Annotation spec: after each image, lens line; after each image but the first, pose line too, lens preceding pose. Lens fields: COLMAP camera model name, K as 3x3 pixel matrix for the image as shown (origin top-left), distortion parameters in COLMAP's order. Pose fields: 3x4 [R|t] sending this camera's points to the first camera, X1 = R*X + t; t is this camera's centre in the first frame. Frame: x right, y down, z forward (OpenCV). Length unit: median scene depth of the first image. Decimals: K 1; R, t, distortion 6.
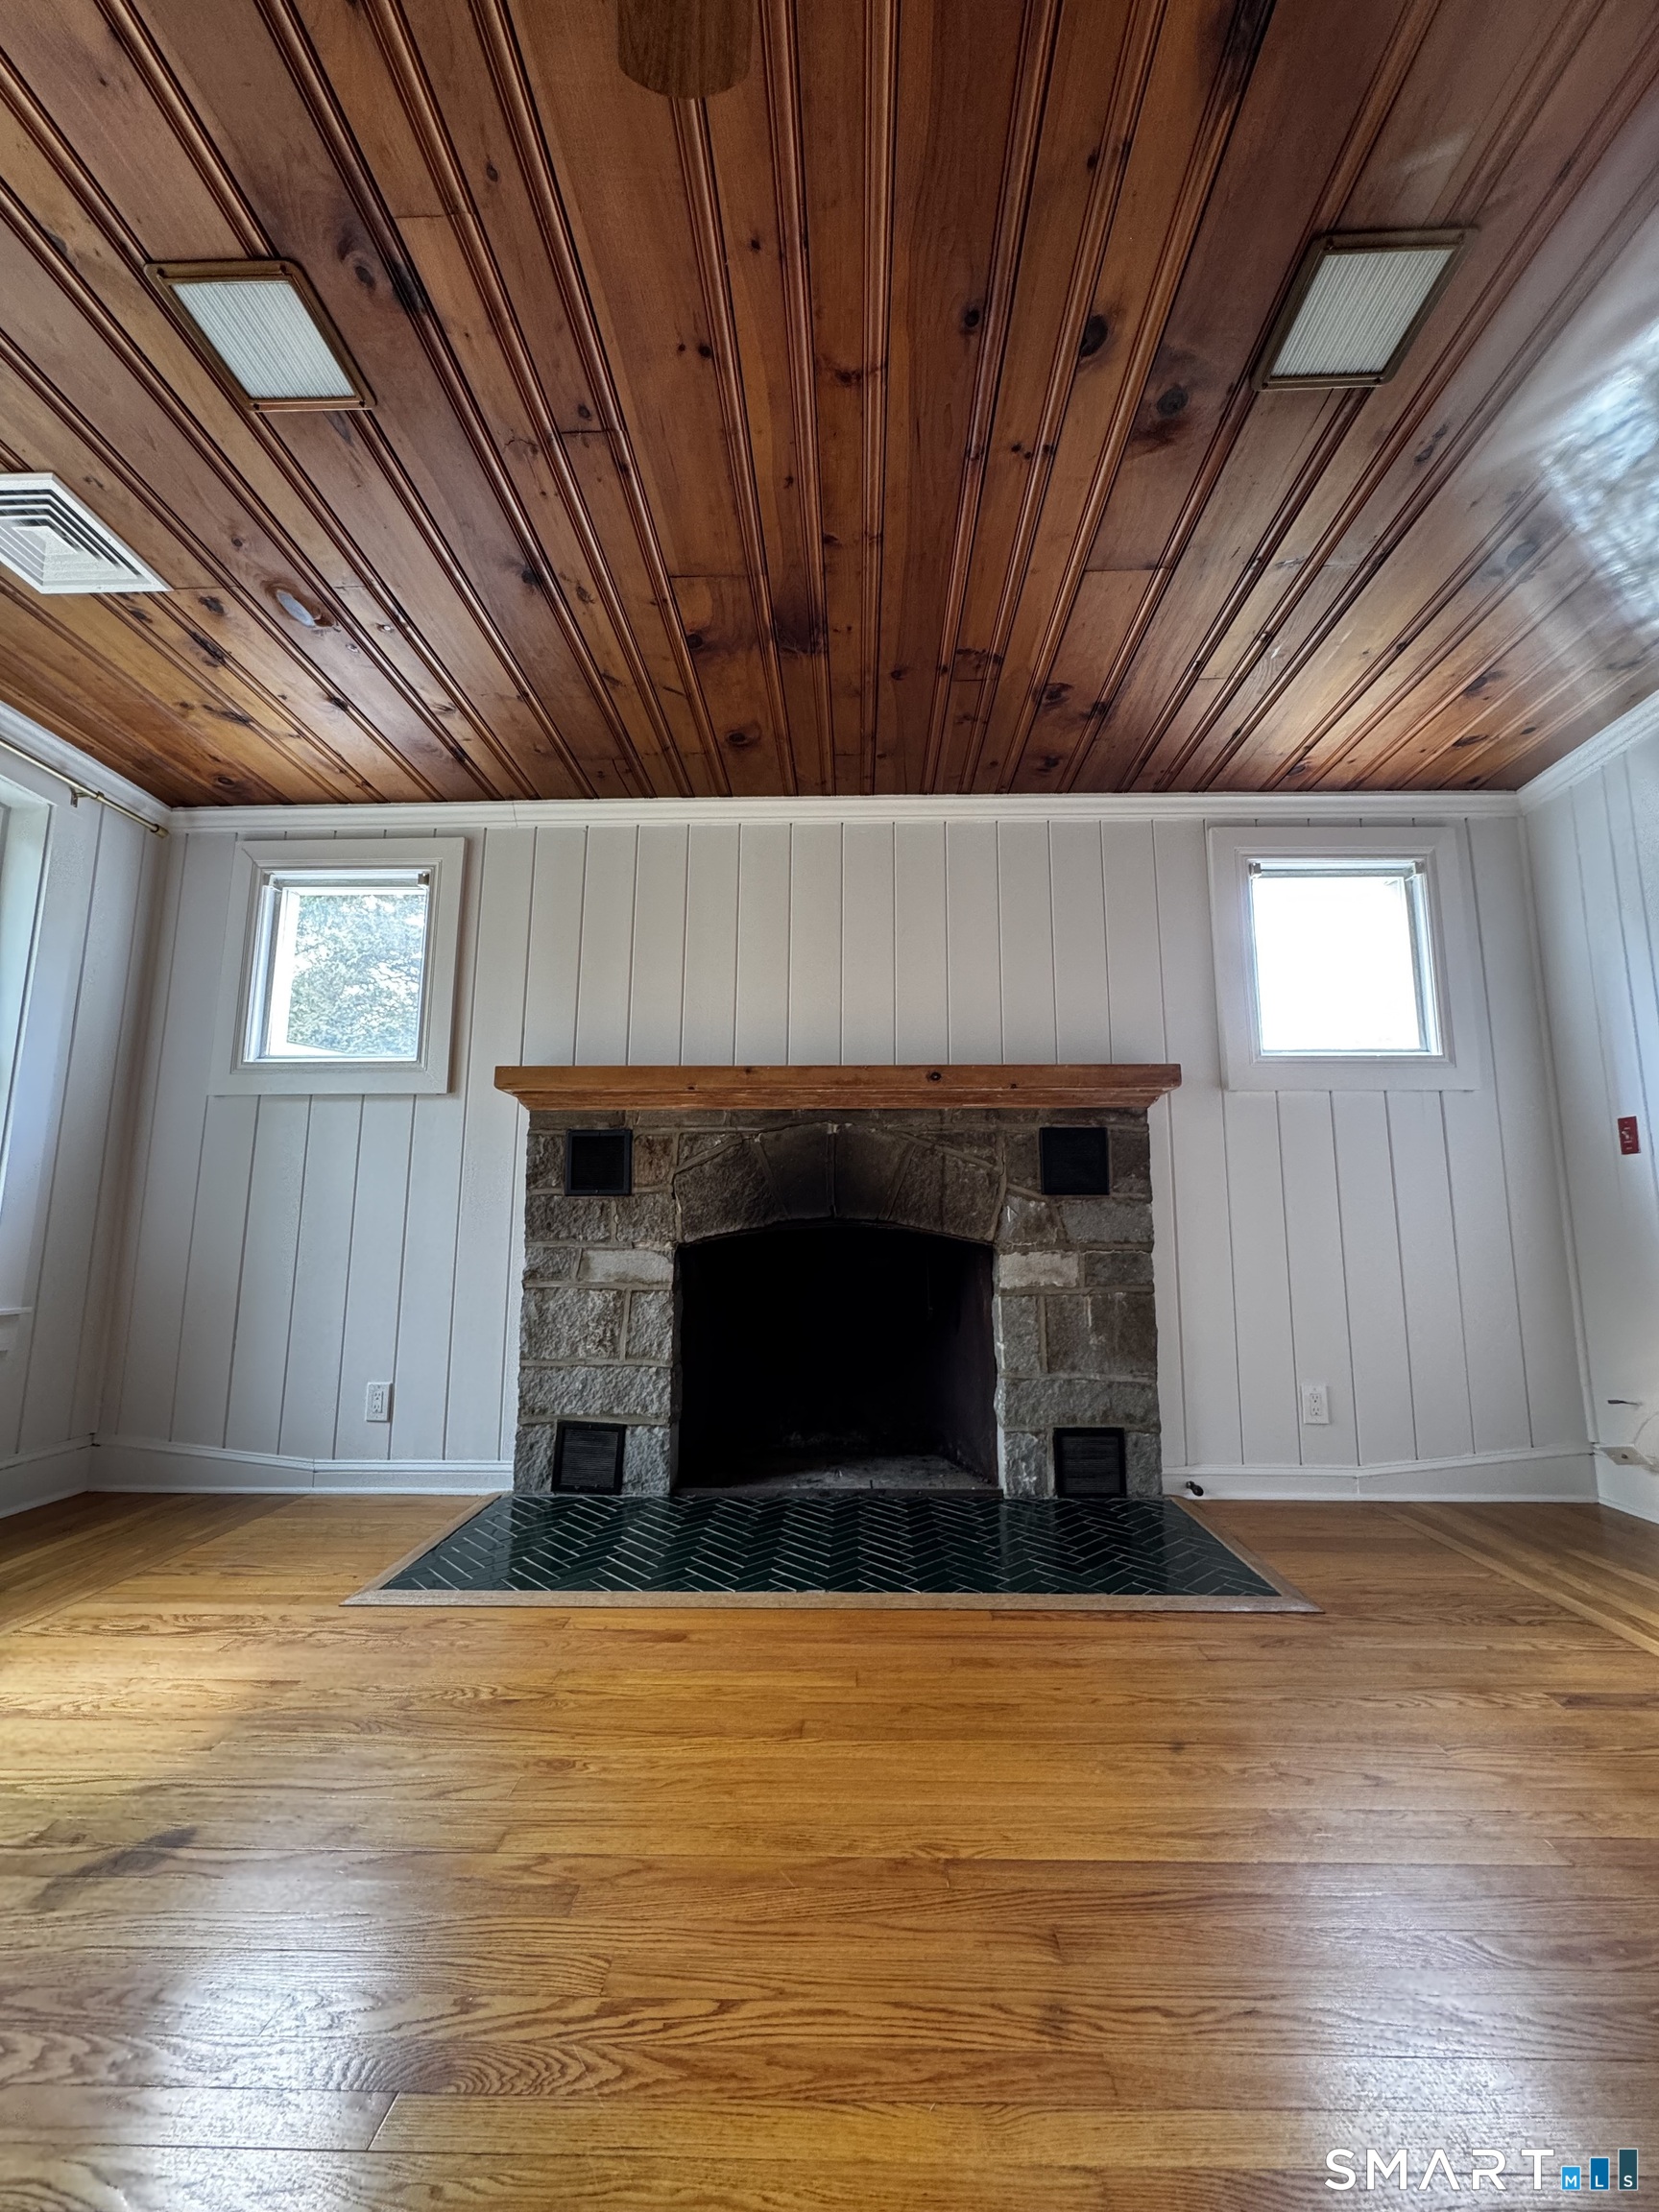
lens RADIAL K [[883.3, 0, 833.6], [0, 883.3, 1105.0], [0, 0, 1]] dist [-0.004790, -0.000082]
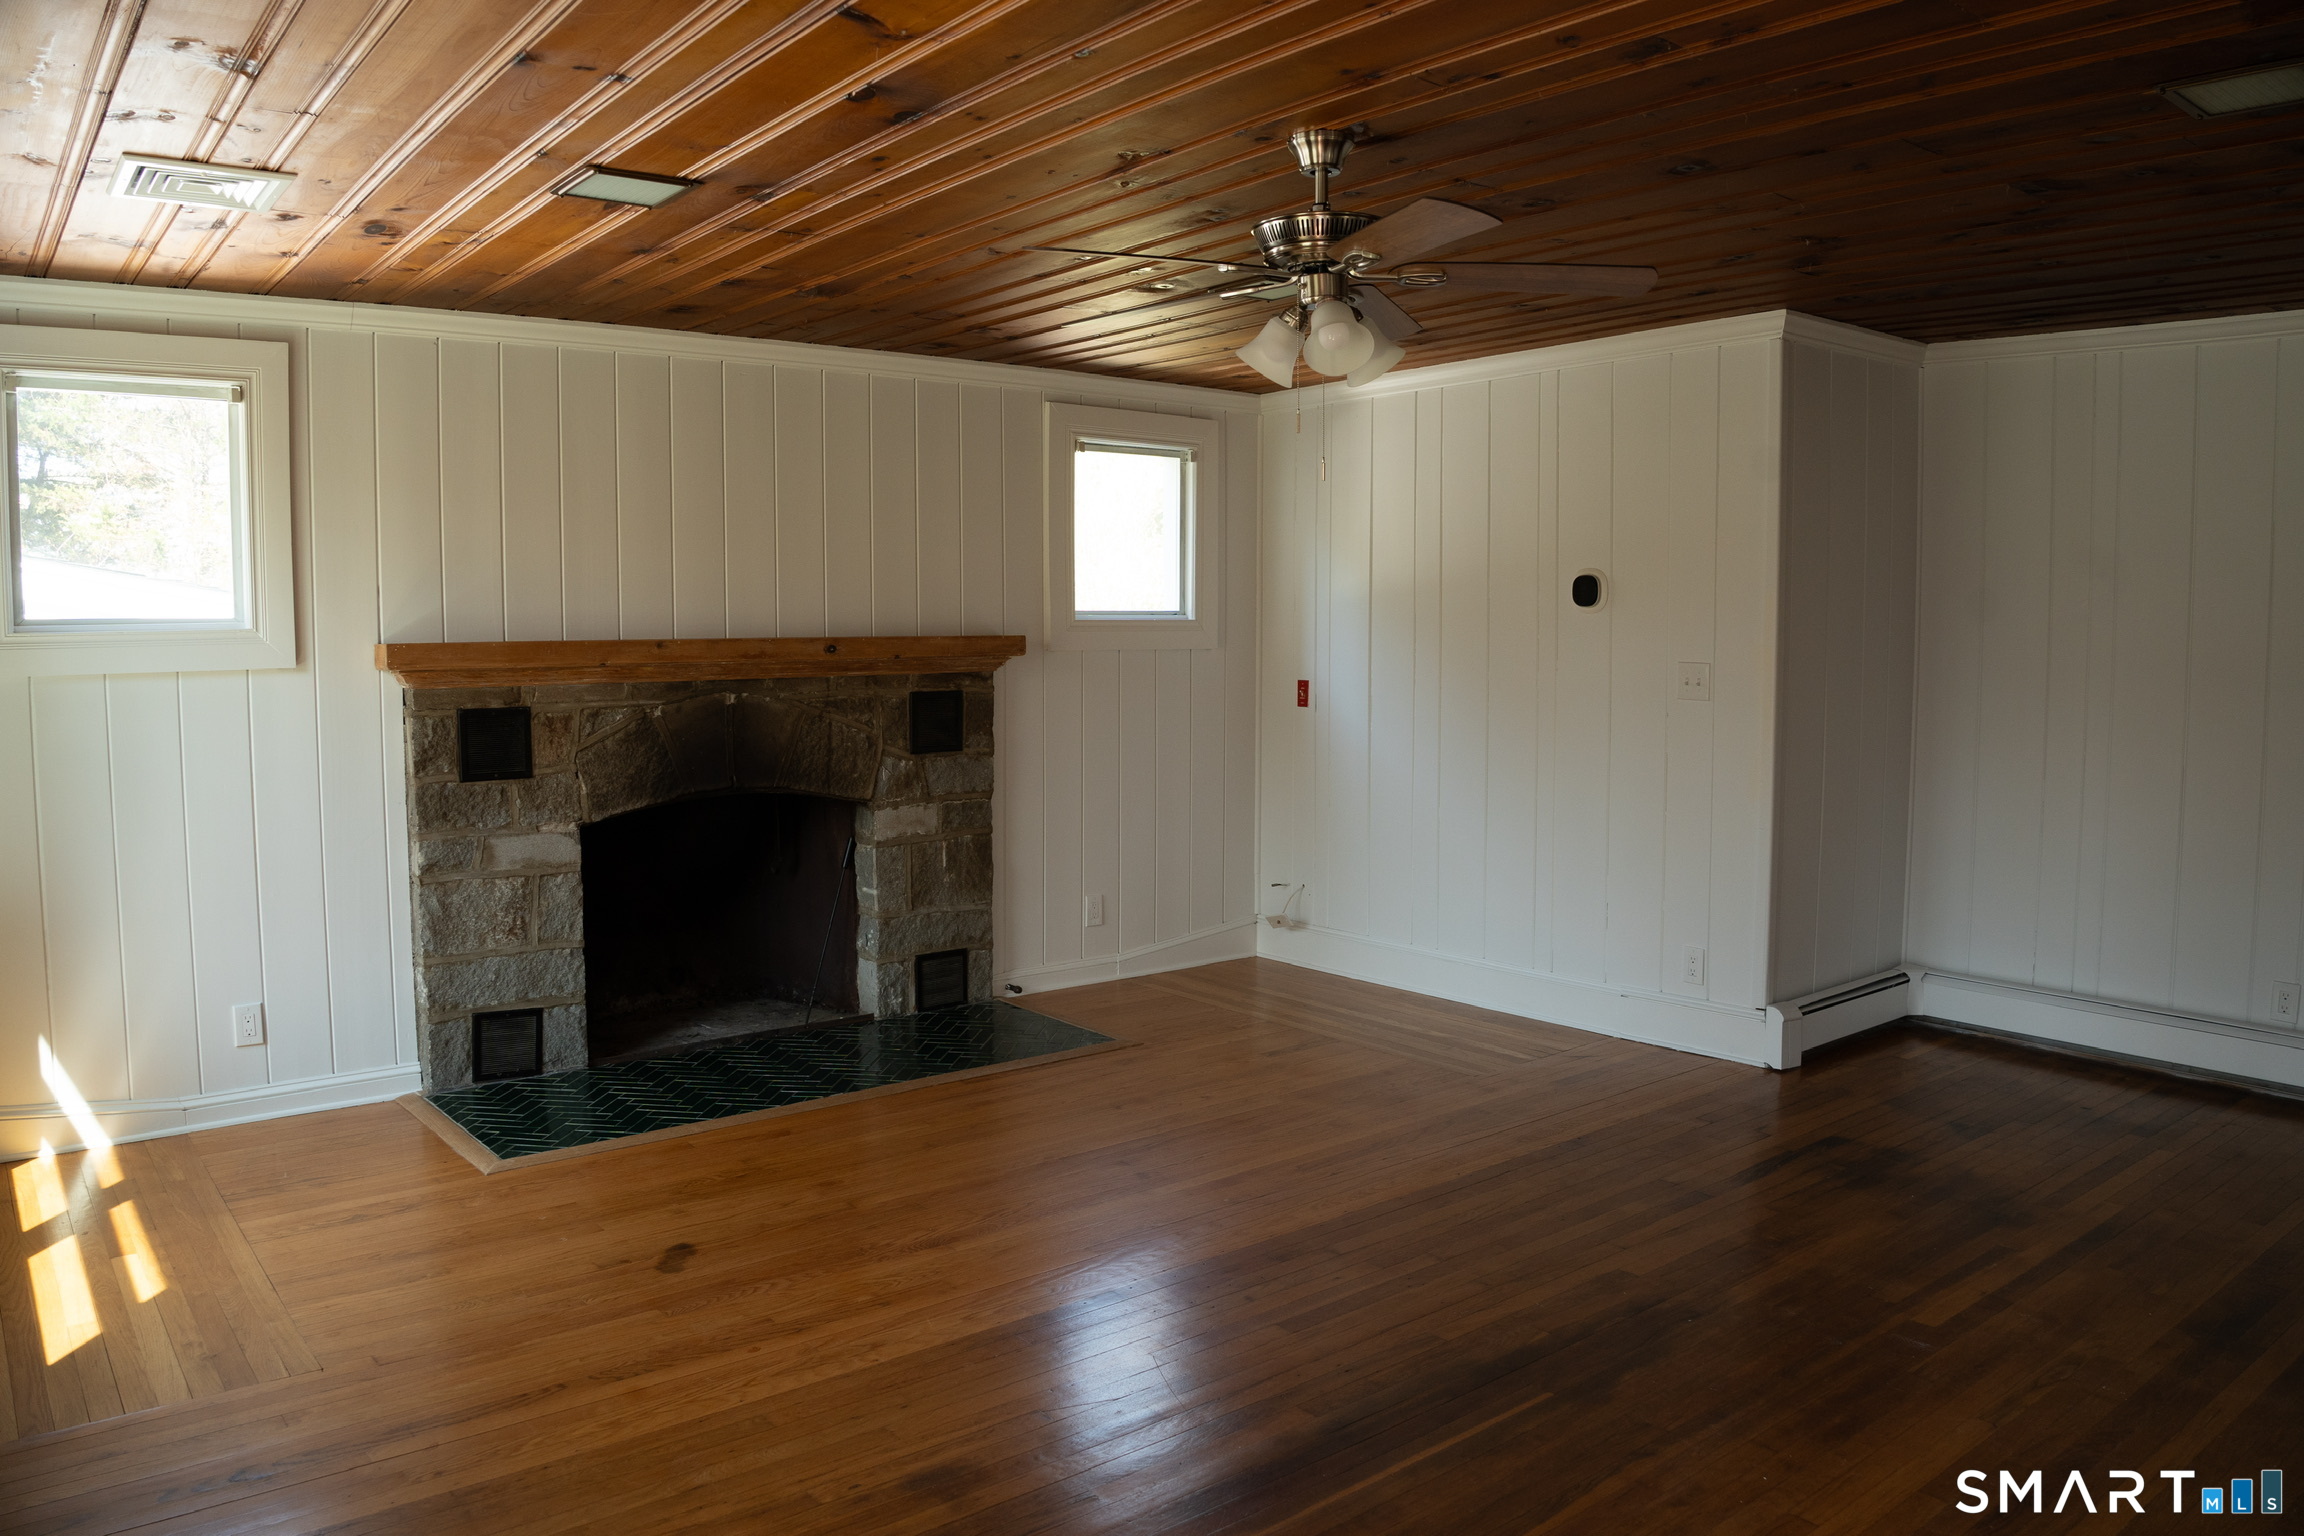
lens RADIAL K [[1646.9, 0, 1152.5], [0, 1646.9, 756.0], [0, 0, 1]] dist [-0.130619, 0.046325]
pose [[0.766178, -0.055590, 0.640219, -0.836286], [-0.092424, 0.976362, 0.195385, -0.320830], [-0.635947, -0.208871, 0.742930, -0.699005]]
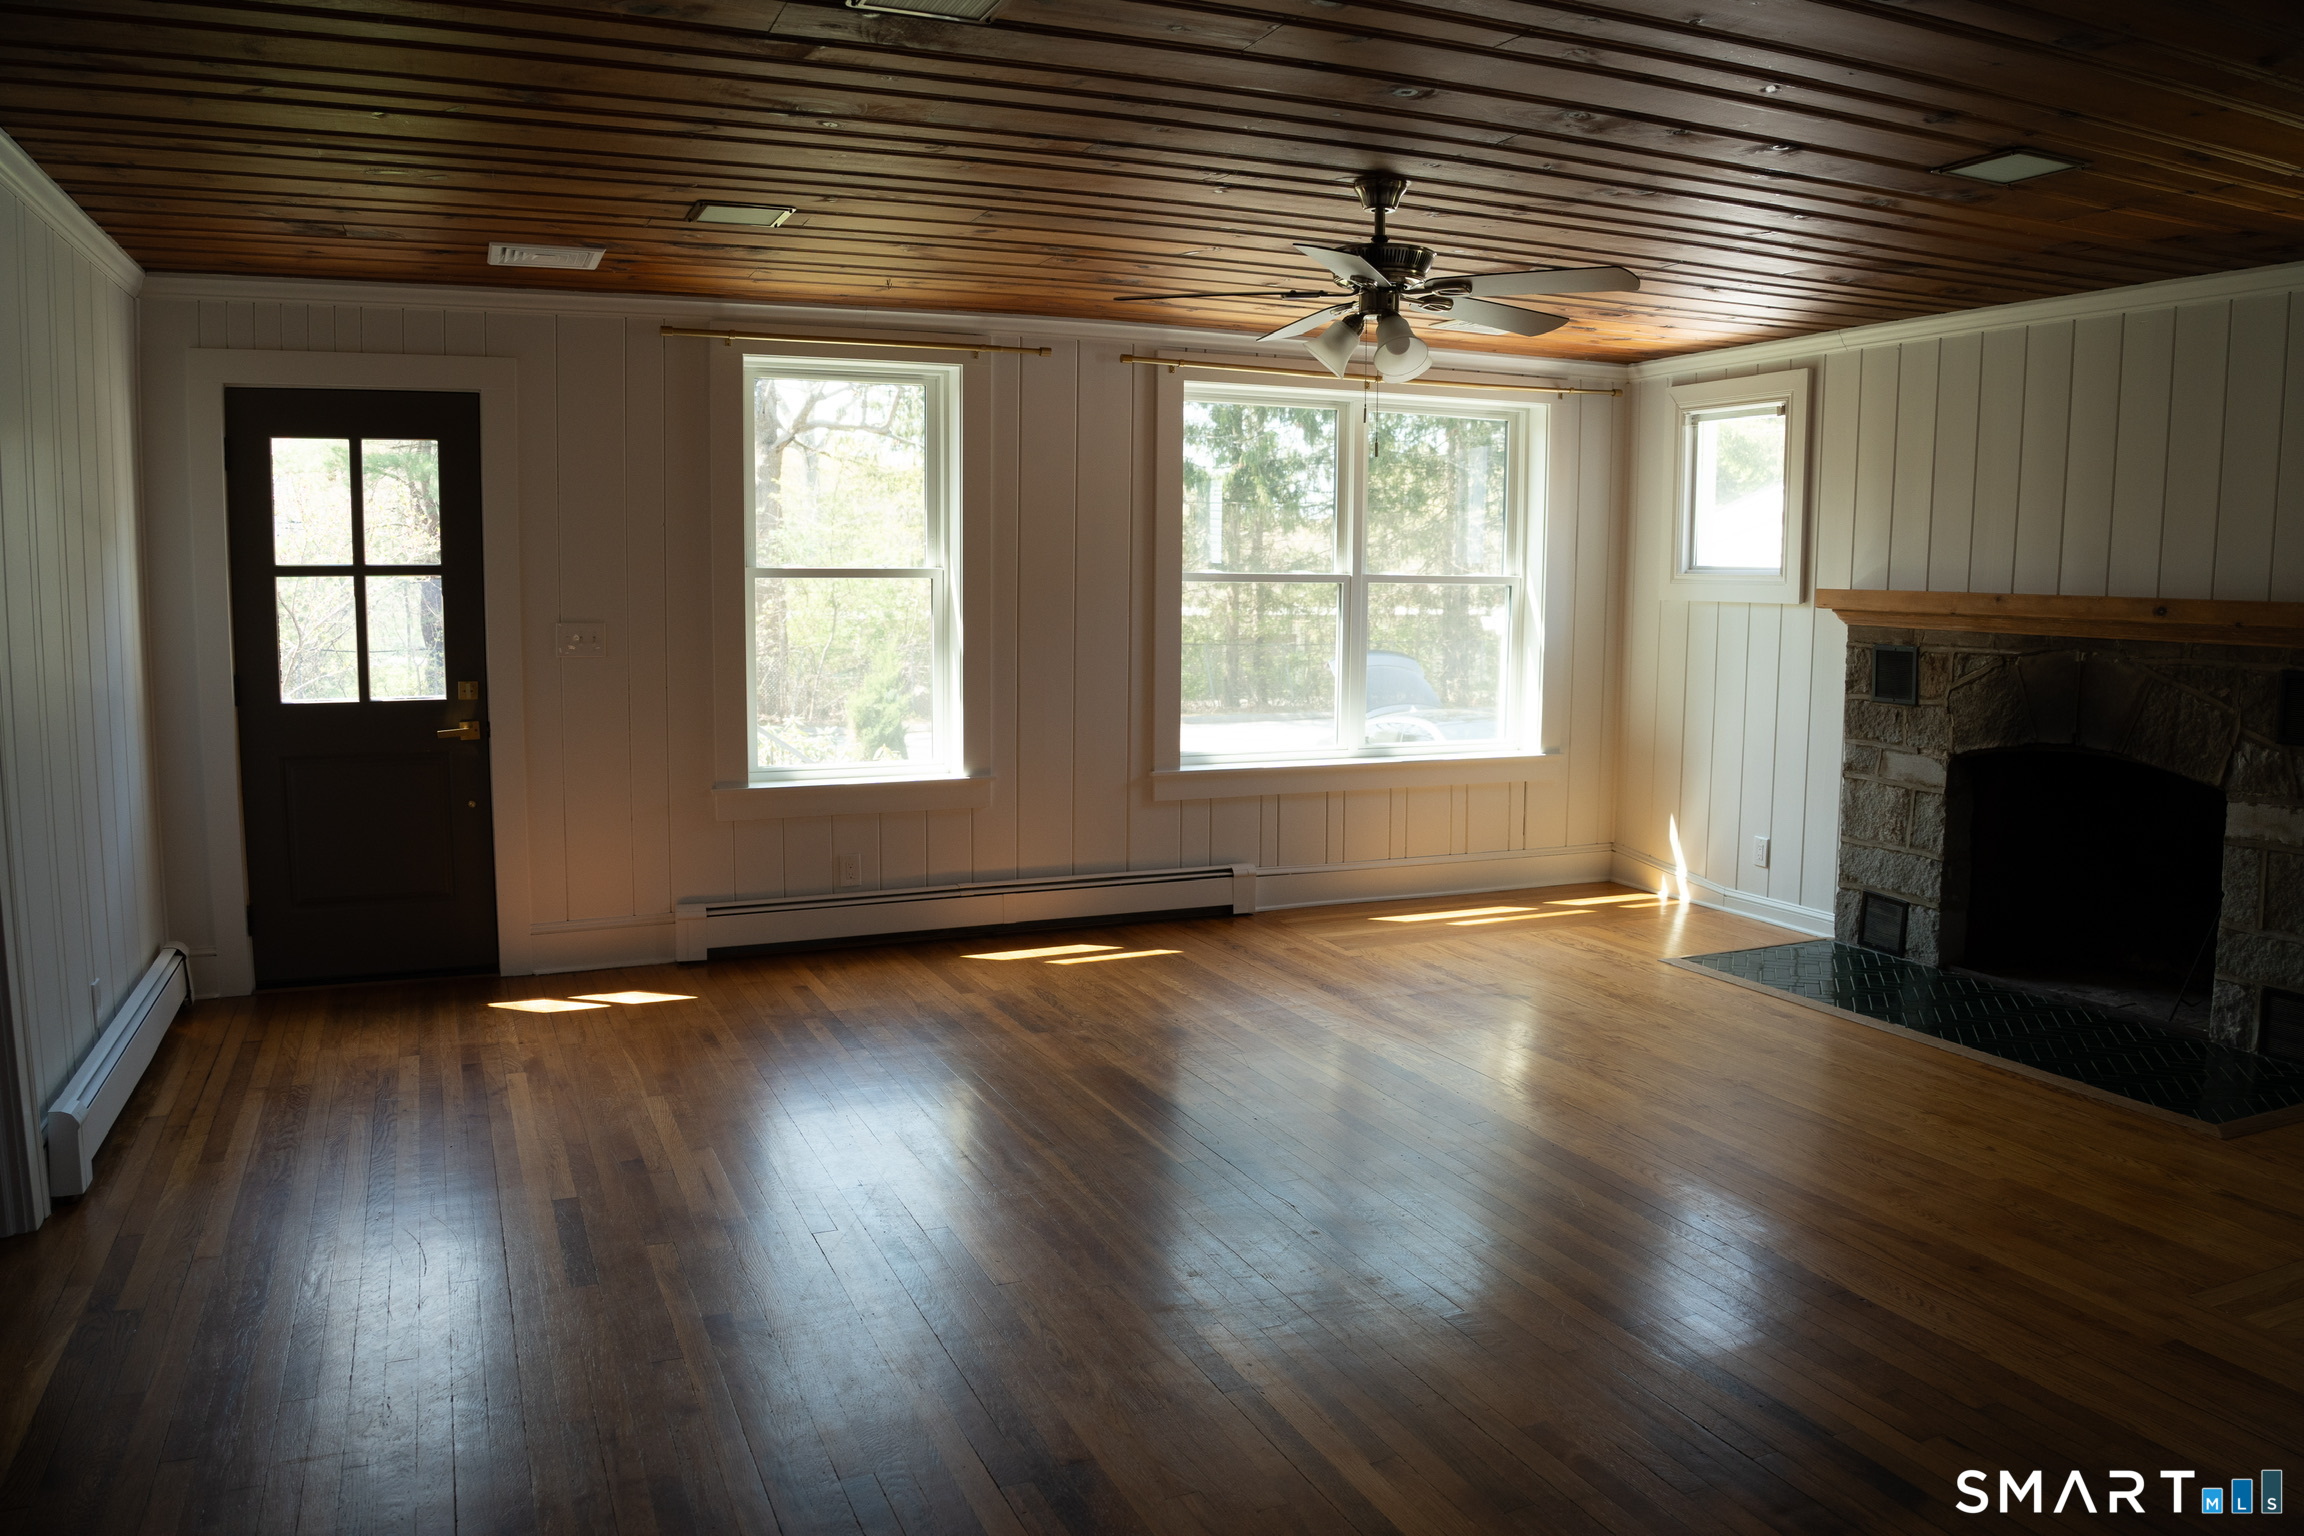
lens RADIAL K [[1637.4, 0, 1152.0], [0, 1637.4, 768.0], [0, 0, 1]] dist [-0.126982, 0.049353]
pose [[0.421527, 0.112022, -0.899870, 1.191007], [0.128529, 0.974942, 0.181574, -0.313231], [0.897661, -0.192198, 0.396566, -0.678569]]
